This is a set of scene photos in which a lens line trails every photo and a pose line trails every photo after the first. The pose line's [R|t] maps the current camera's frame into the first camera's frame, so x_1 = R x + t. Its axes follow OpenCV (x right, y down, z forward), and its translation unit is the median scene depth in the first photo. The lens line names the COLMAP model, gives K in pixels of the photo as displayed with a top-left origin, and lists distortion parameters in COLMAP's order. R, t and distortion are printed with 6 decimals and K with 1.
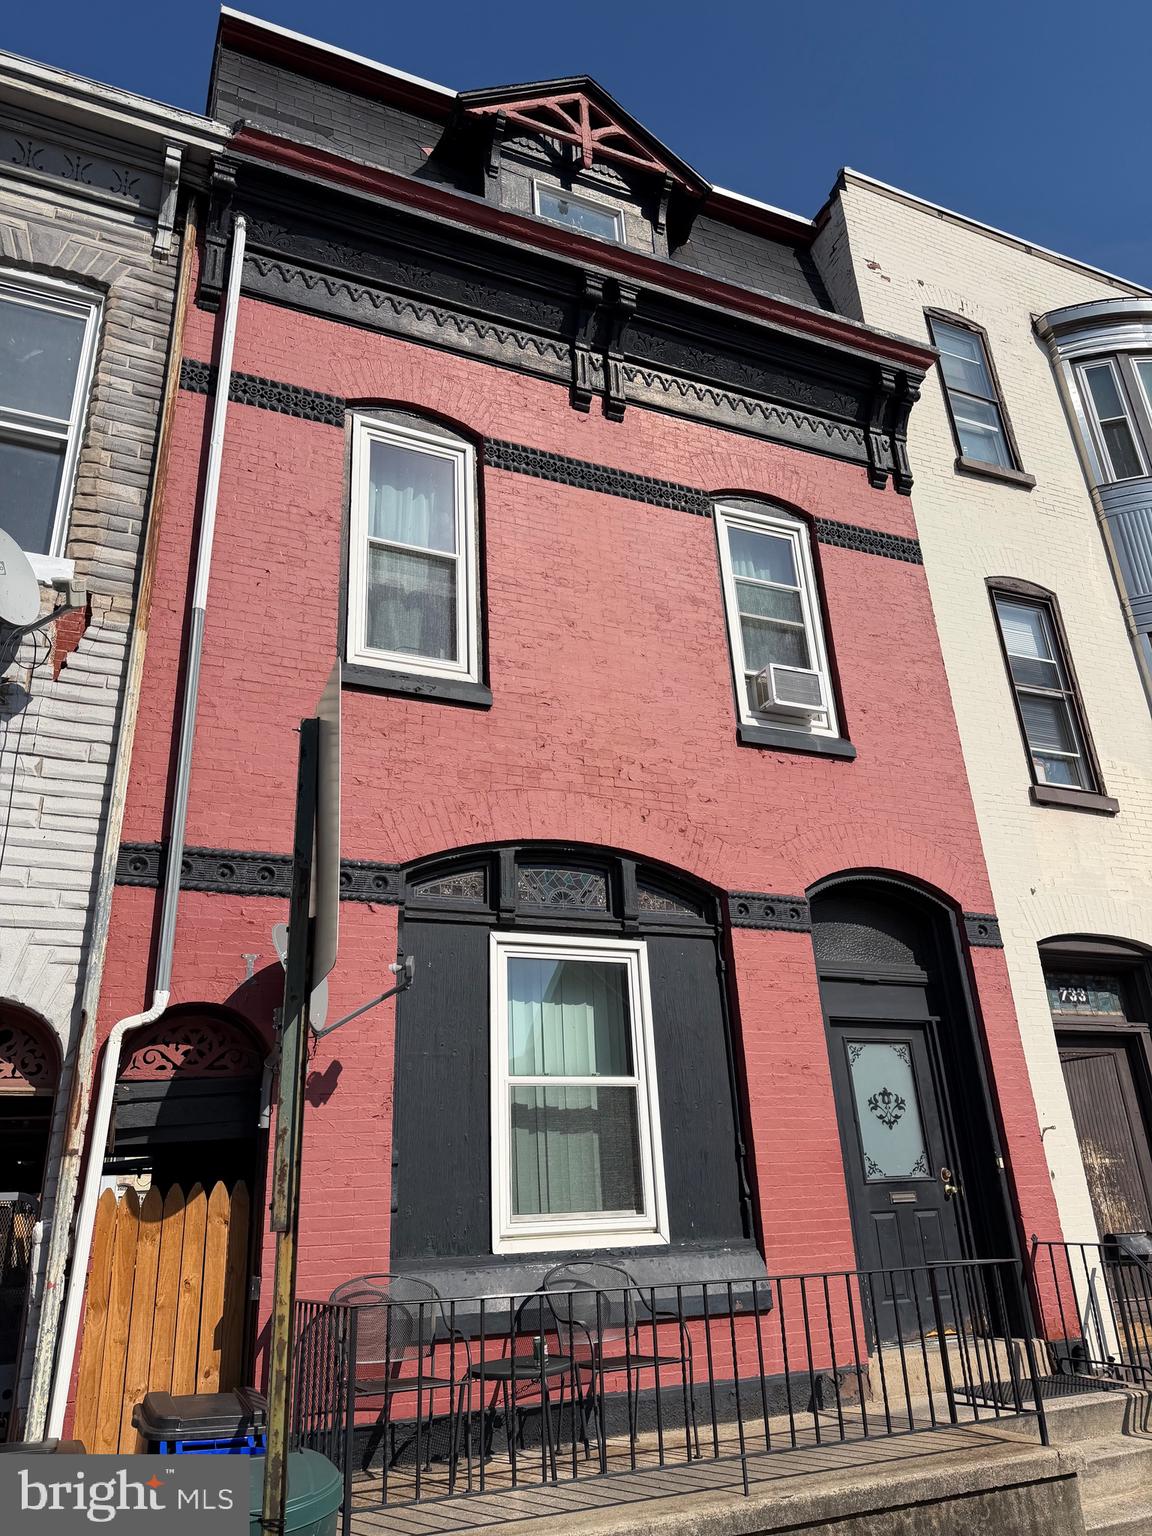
lens RADIAL K [[1090.9, 0, 567.9], [0, 1090.9, 761.1], [0, 0, 1]] dist [0.026824, -0.032460]
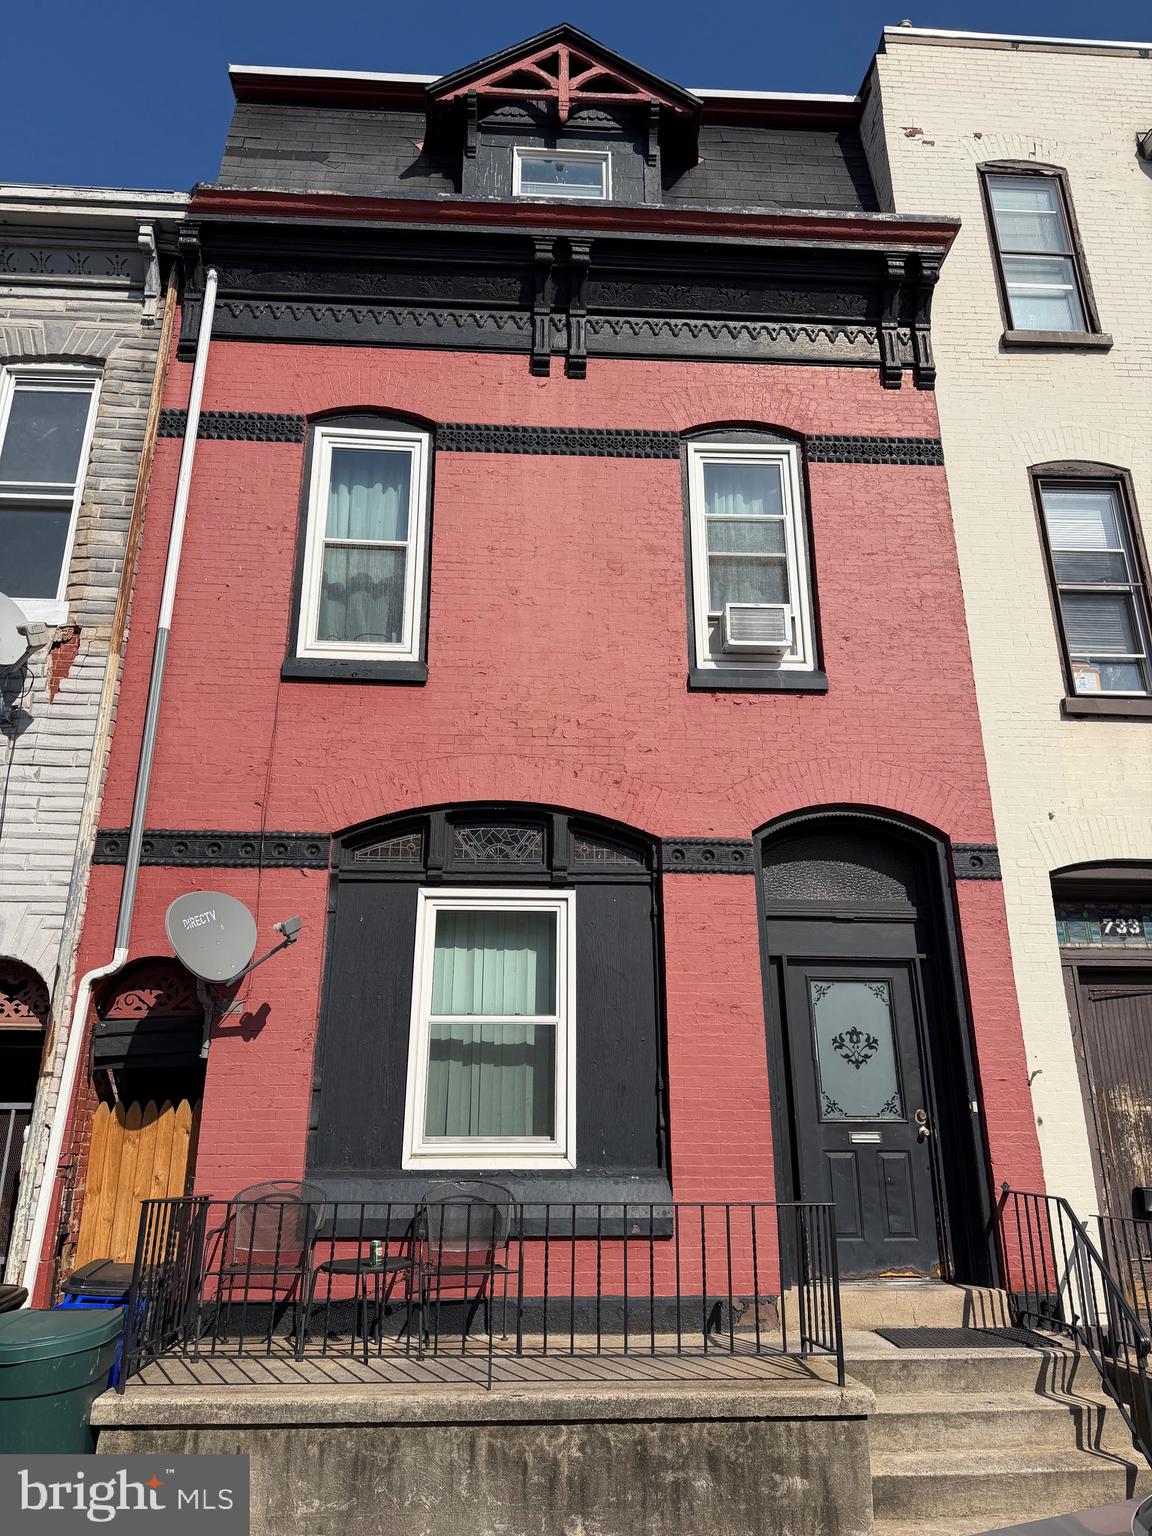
lens RADIAL K [[1090.9, 0, 570.0], [0, 1090.9, 764.0], [0, 0, 1]] dist [0.026824, -0.032460]
pose [[0.936610, -0.071962, -0.342904, 0.412509], [0.095504, 0.994057, 0.052247, -0.010825], [0.337107, -0.081683, 0.937916, 0.017200]]
